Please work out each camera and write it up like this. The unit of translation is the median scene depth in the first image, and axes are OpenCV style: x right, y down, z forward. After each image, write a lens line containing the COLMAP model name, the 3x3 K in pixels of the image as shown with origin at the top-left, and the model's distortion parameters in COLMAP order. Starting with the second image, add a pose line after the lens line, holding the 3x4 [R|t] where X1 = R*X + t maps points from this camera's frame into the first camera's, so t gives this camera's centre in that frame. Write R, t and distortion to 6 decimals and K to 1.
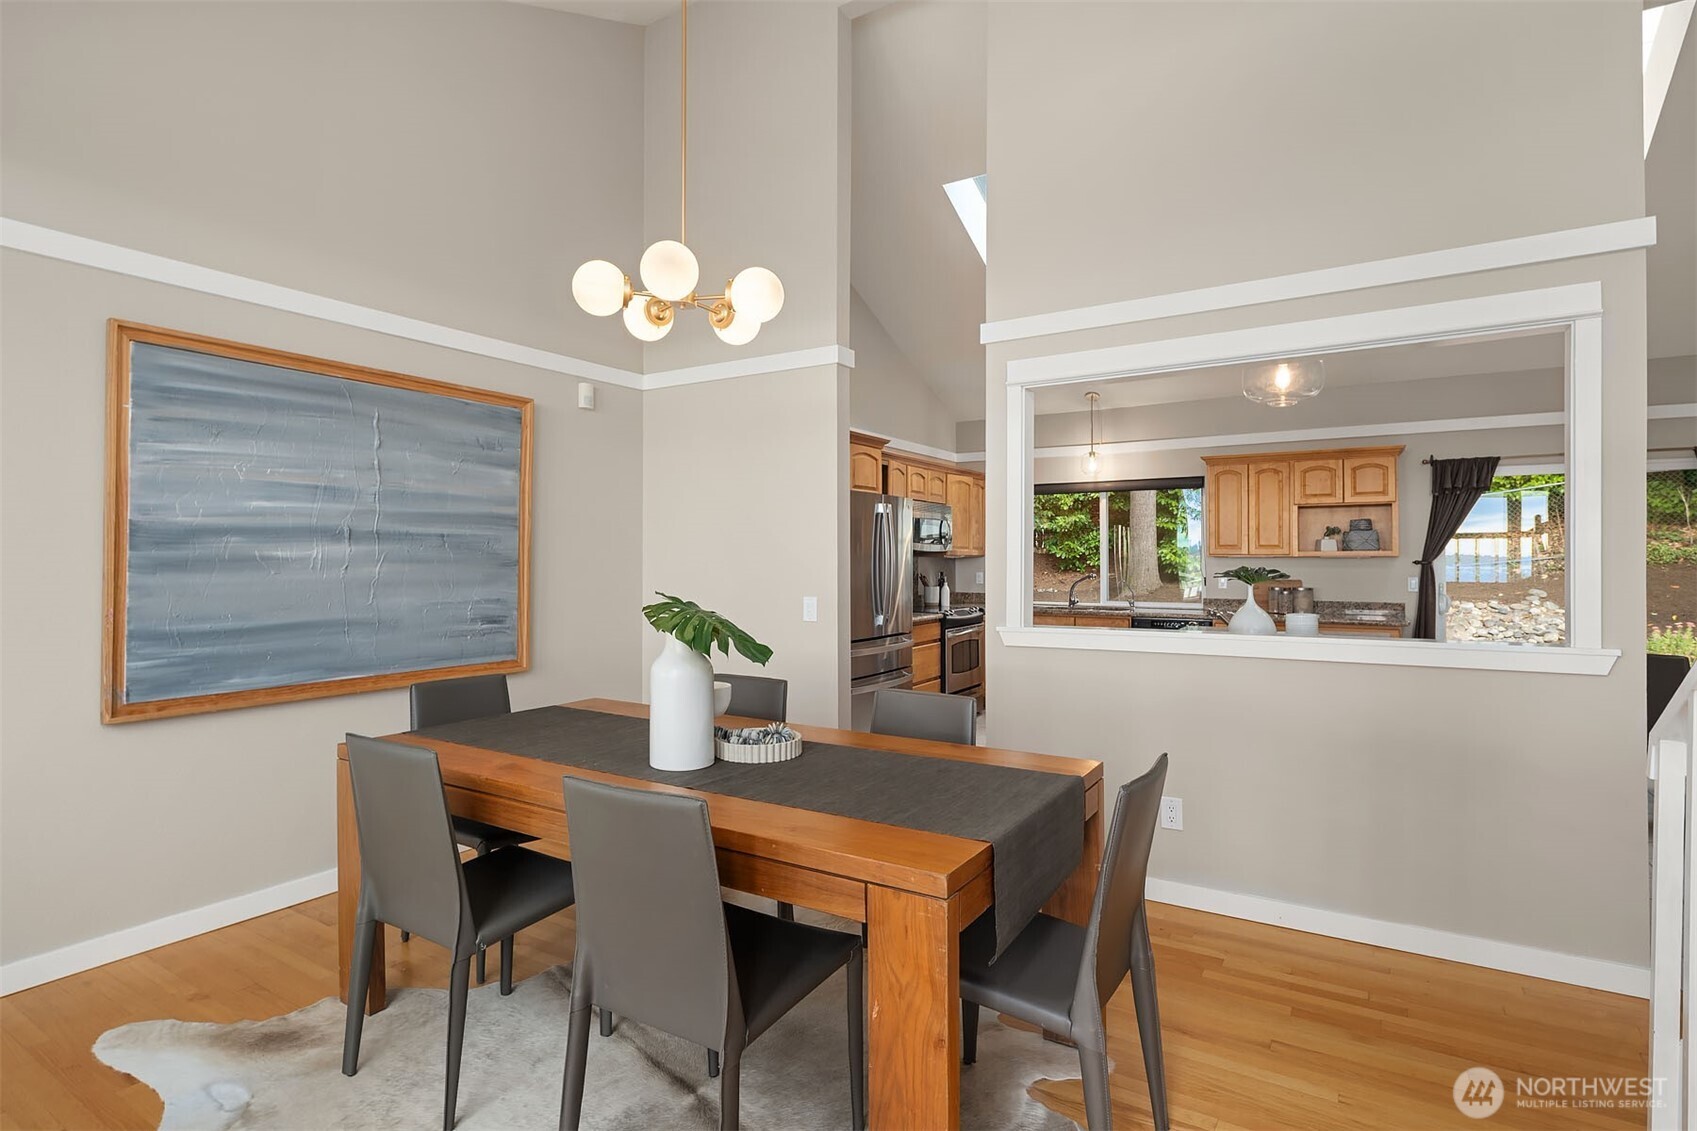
lens RADIAL K [[835.5, 0, 818.0], [0, 835.5, 549.2], [0, 0, 1]] dist [0.013140, -0.008527]
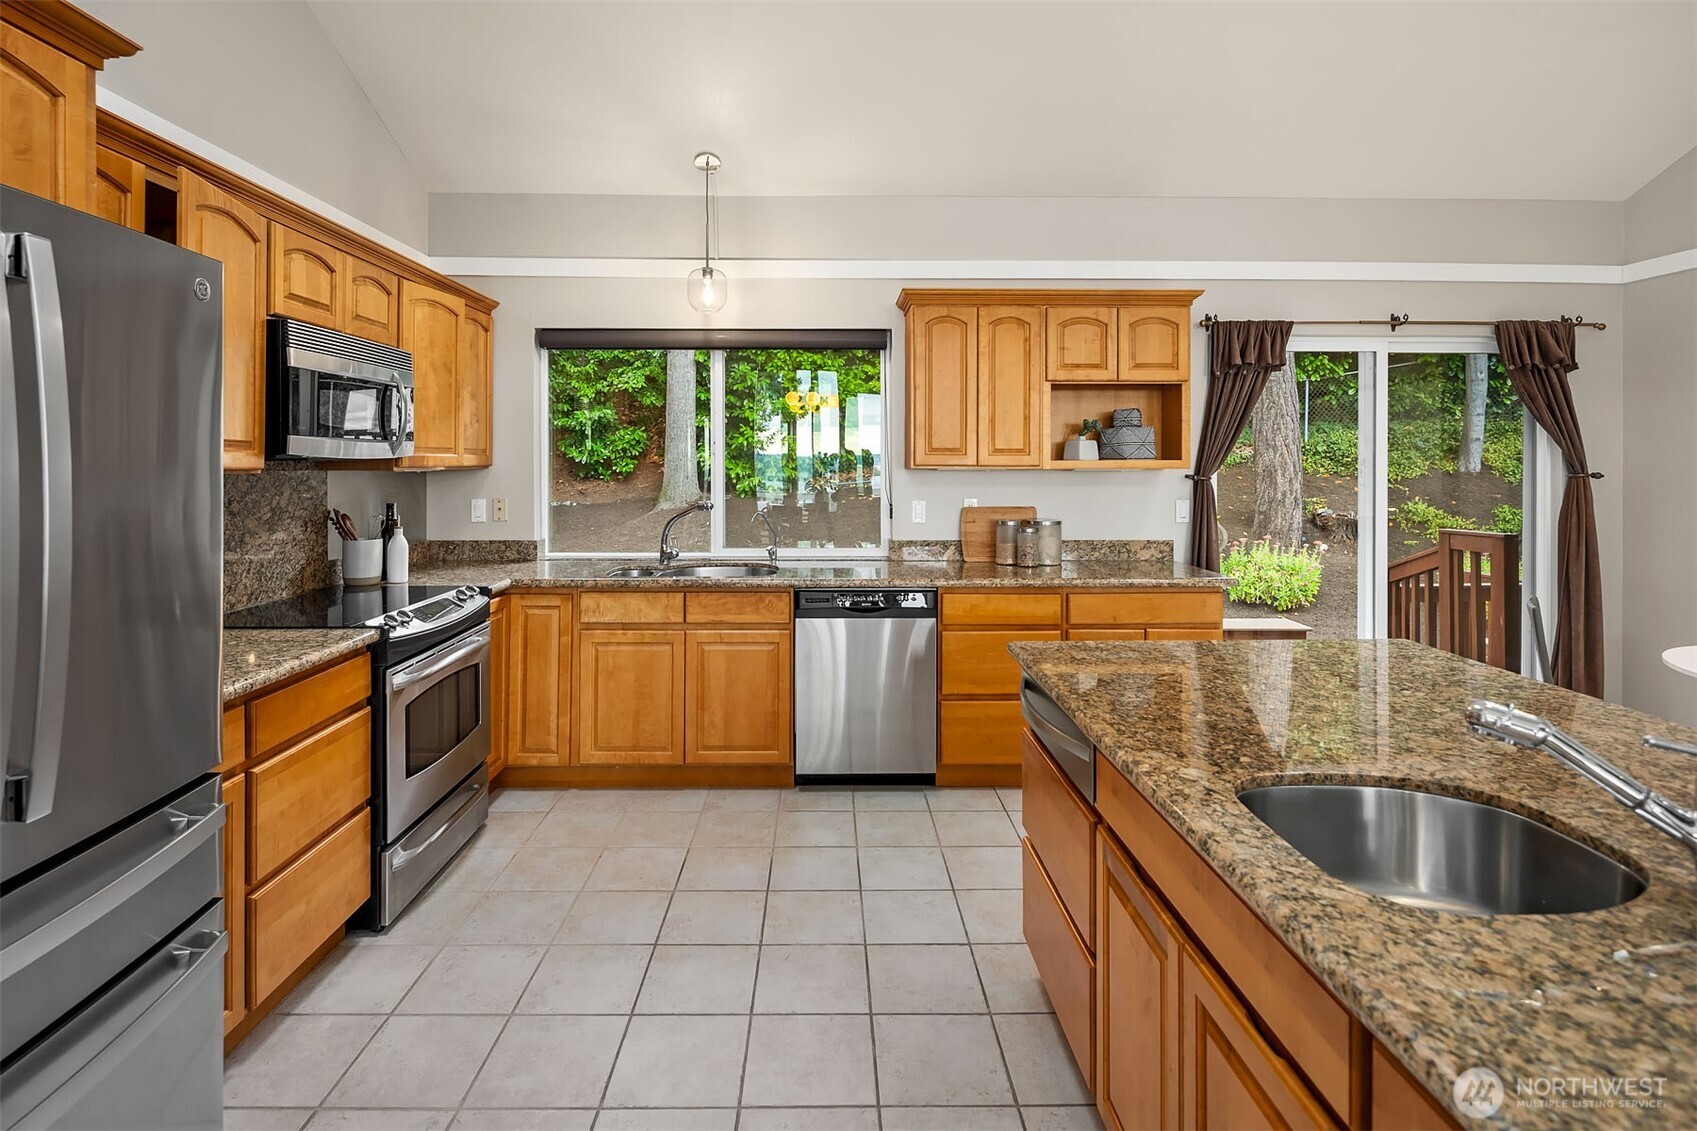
lens RADIAL K [[835.5, 0, 814.3], [0, 835.5, 464.1], [0, 0, 1]] dist [0.013140, -0.008527]
pose [[0.835930, -0.002060, 0.548833, 0.096833], [-0.006497, 0.999886, 0.013649, -0.001426], [-0.548798, -0.014976, 0.835821, 0.529325]]
